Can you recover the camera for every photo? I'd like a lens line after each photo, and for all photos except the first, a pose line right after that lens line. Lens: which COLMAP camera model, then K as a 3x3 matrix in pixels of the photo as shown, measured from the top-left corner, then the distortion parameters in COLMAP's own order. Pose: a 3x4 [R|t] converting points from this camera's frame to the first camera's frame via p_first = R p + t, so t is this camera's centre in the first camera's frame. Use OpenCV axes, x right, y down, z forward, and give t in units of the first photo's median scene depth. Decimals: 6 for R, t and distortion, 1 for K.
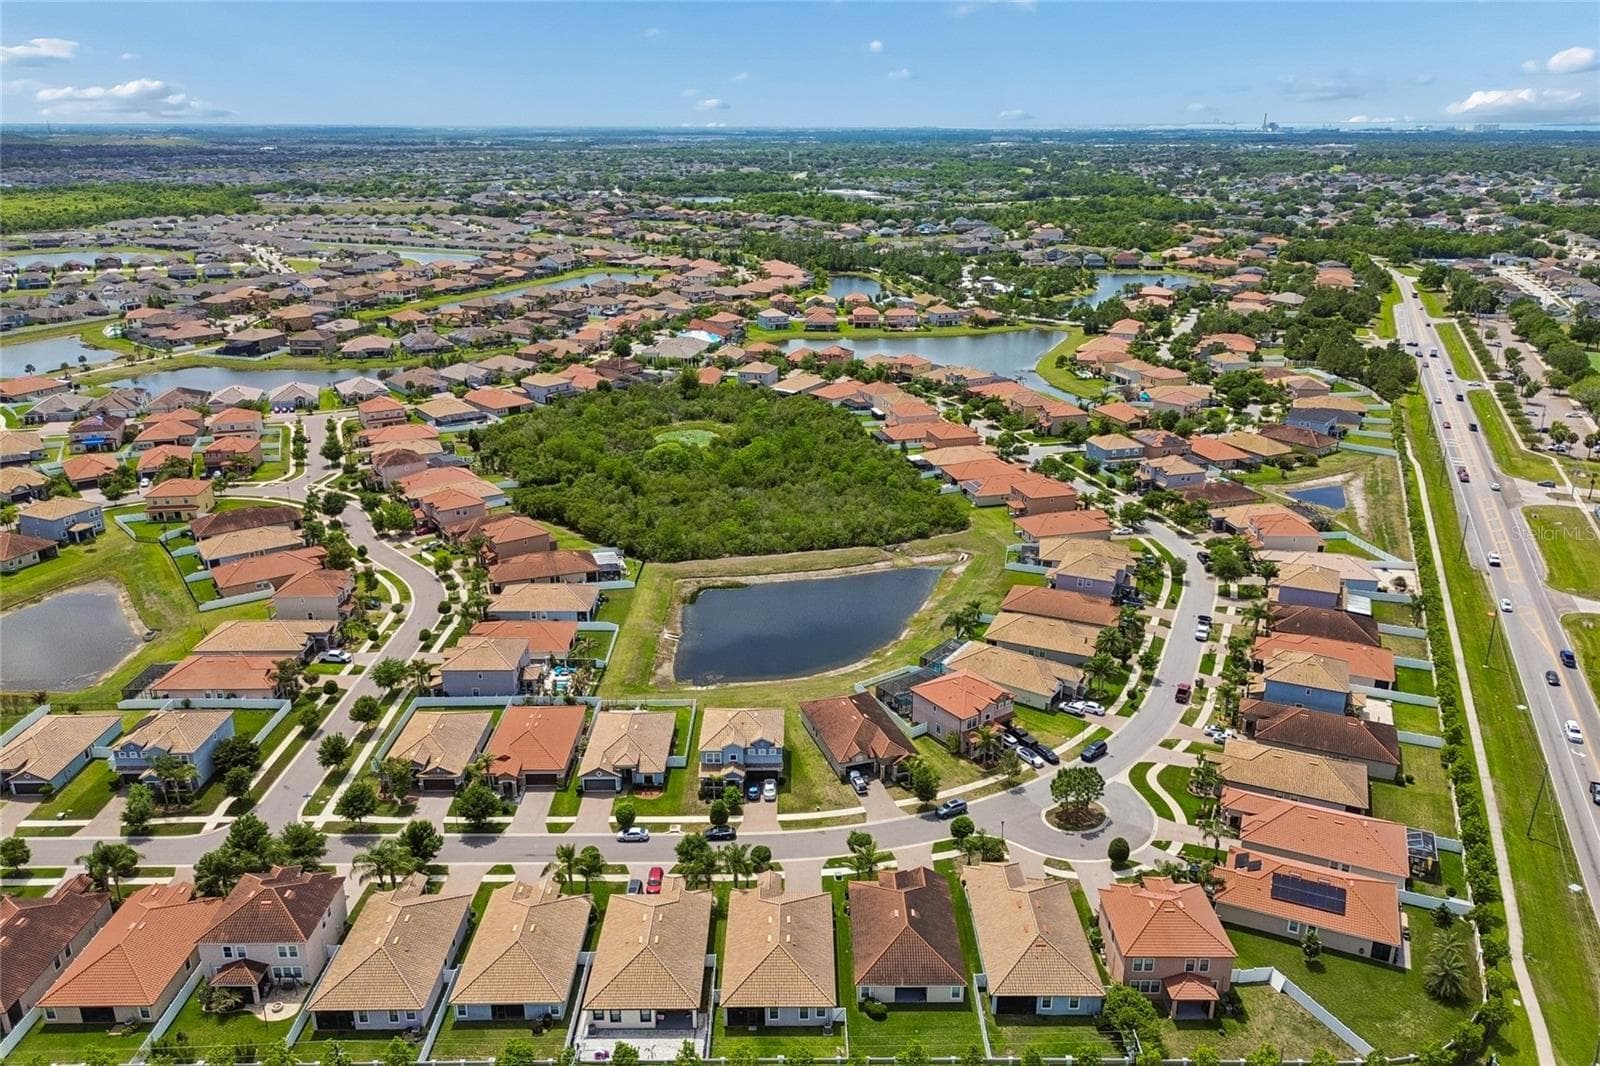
lens RADIAL K [[1158.6, 0, 796.8], [0, 1158.6, 533.1], [0, 0, 1]] dist [0.067642, -0.067403]
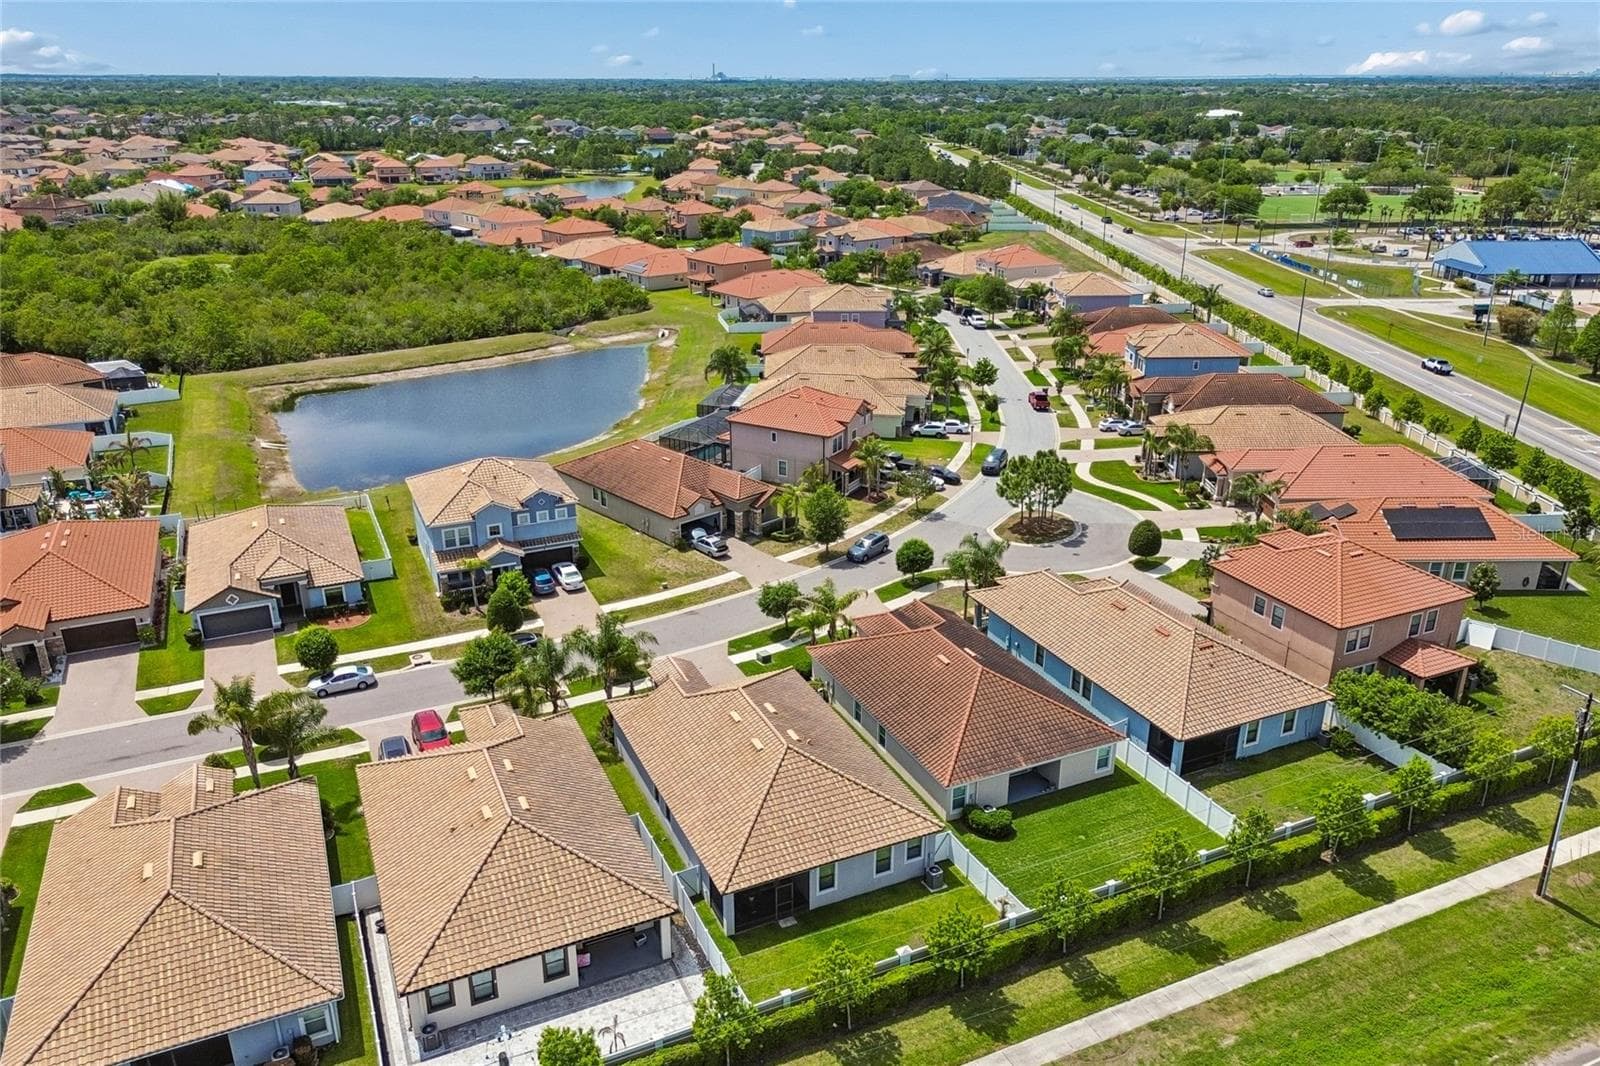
lens RADIAL K [[1158.6, 0, 801.0], [0, 1158.6, 554.2], [0, 0, 1]] dist [0.067642, -0.067403]
pose [[0.906690, -0.157283, 0.391376, -0.133532], [0.138977, 0.987461, 0.074870, 0.172908], [-0.398245, -0.013491, 0.917180, 0.405966]]
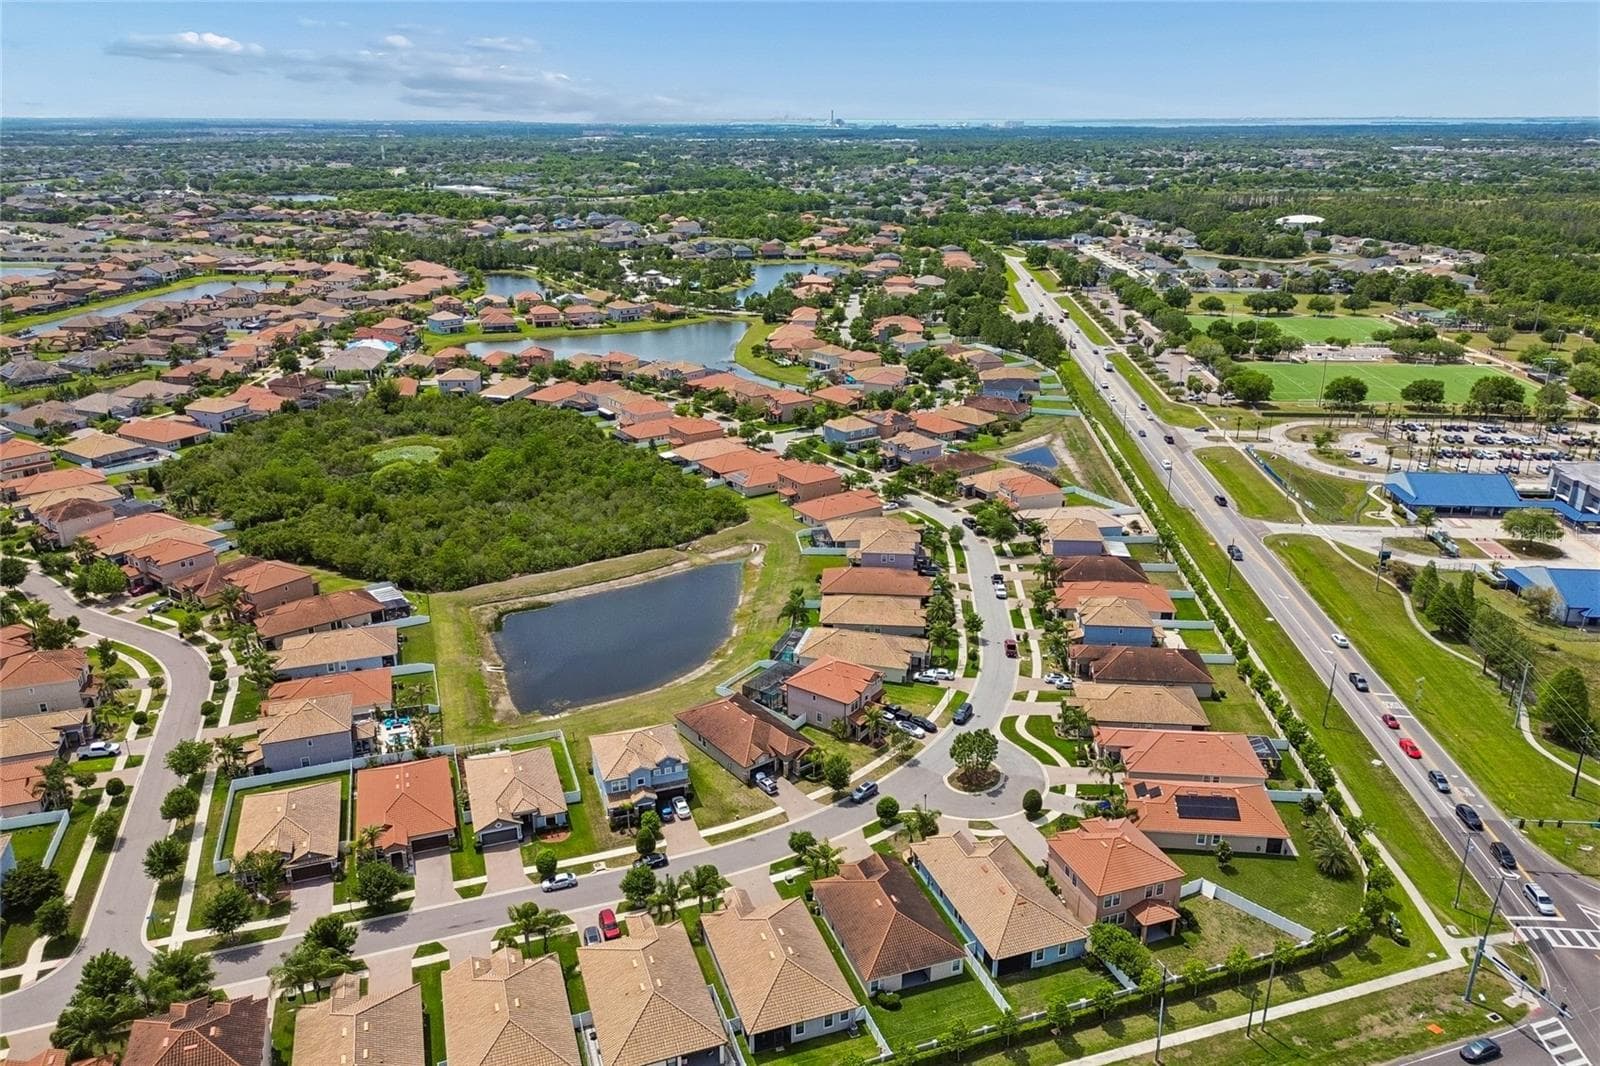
lens RADIAL K [[1158.6, 0, 795.2], [0, 1158.6, 521.2], [0, 0, 1]] dist [0.067642, -0.067403]
pose [[0.944326, -0.107685, 0.310888, -0.197518], [0.109082, 0.993948, 0.012945, -0.017037], [-0.310401, 0.021688, 0.950358, 0.043054]]
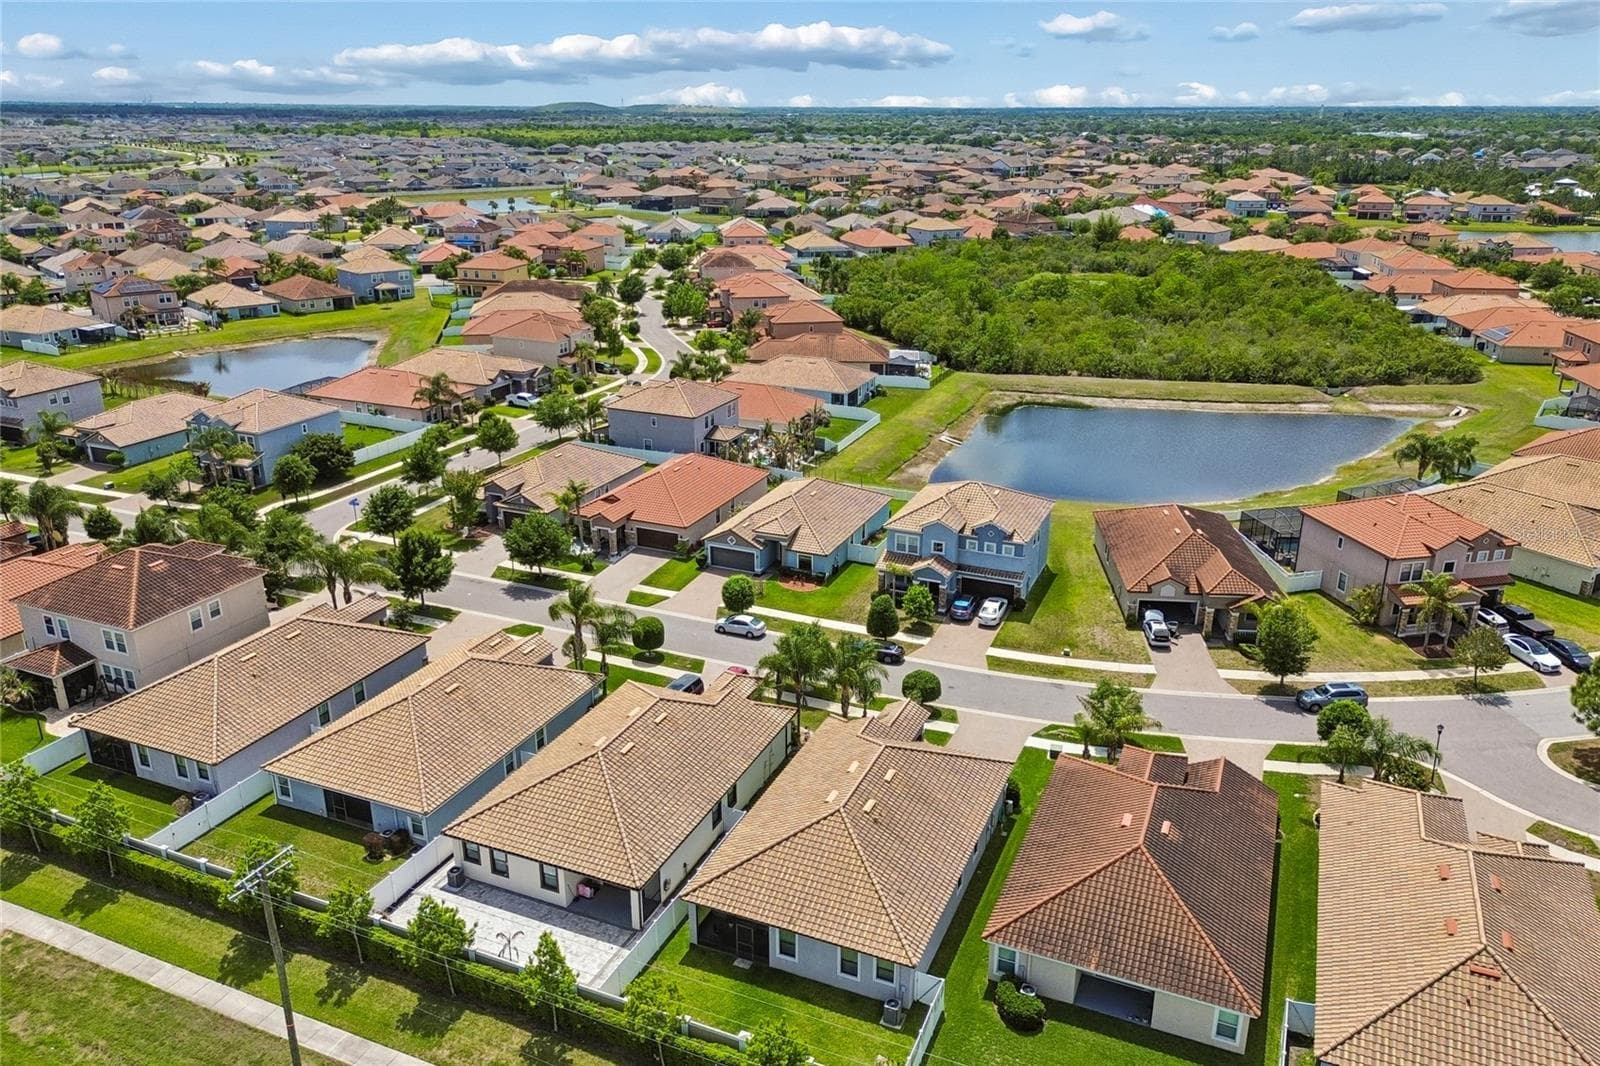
lens RADIAL K [[1158.6, 0, 794.2], [0, 1158.6, 540.1], [0, 0, 1]] dist [0.067642, -0.067403]
pose [[0.916293, 0.144155, -0.373666, 0.091035], [-0.138406, 0.989471, 0.042326, 0.165161], [0.375833, 0.012935, 0.926597, 0.405684]]
